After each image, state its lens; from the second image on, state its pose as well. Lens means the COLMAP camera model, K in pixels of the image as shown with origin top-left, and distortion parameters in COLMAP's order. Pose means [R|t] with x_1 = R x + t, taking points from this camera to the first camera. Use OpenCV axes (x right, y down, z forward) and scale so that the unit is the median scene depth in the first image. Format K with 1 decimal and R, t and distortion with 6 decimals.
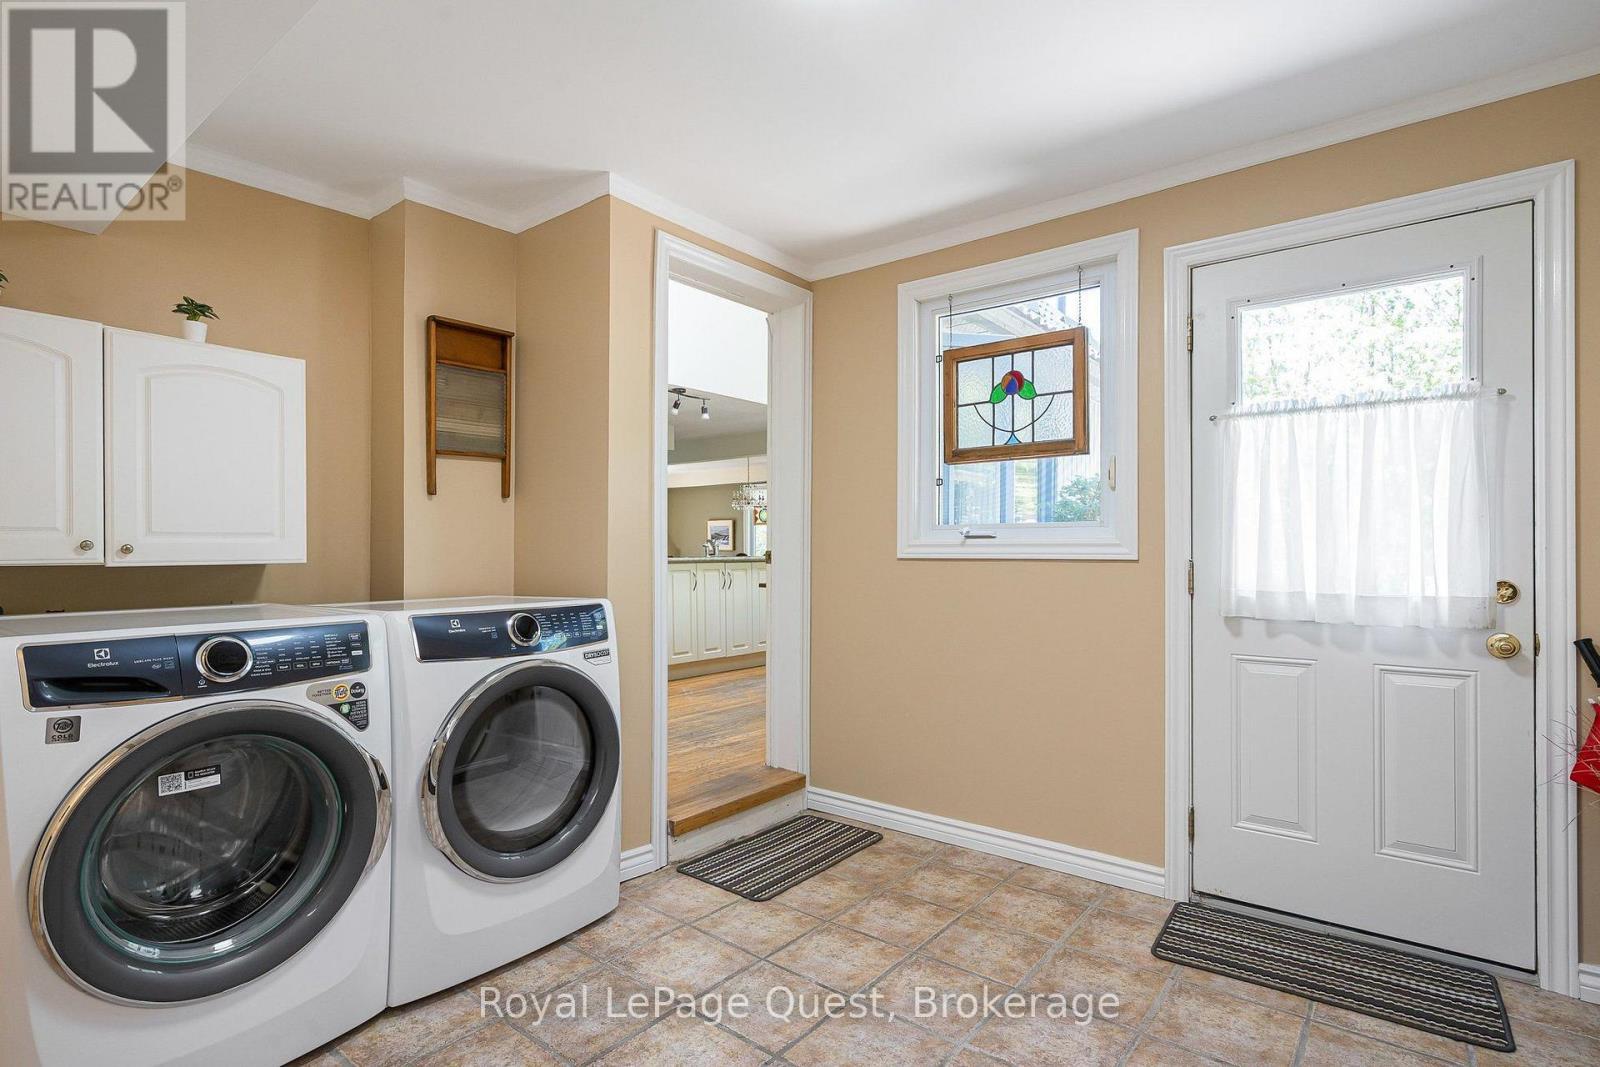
lens RADIAL K [[808.6, 0, 799.0], [0, 808.6, 546.0], [0, 0, 1]] dist [0.003614, -0.000045]
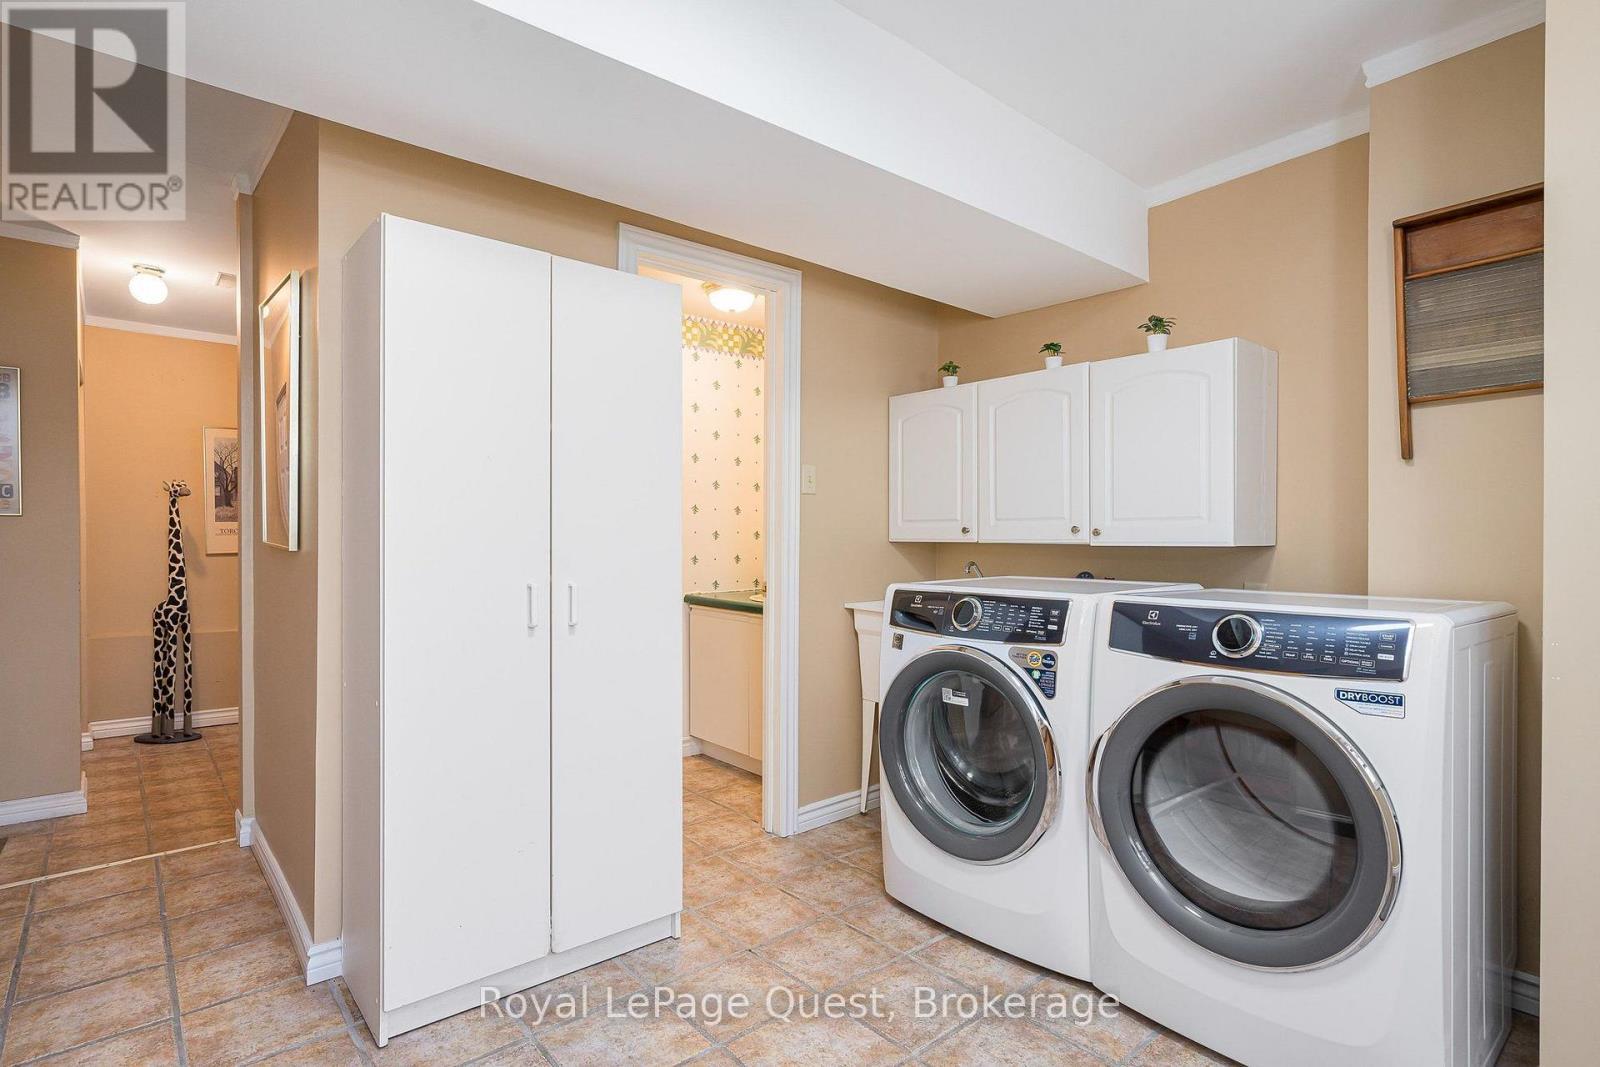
lens RADIAL K [[808.6, 0, 799.8], [0, 808.6, 532.5], [0, 0, 1]] dist [0.003614, -0.000045]
pose [[-0.207163, 0.000517, -0.978306, 0.554535], [0.006866, 0.999976, -0.000925, 0.002828], [0.978282, -0.006908, -0.207162, 0.839279]]
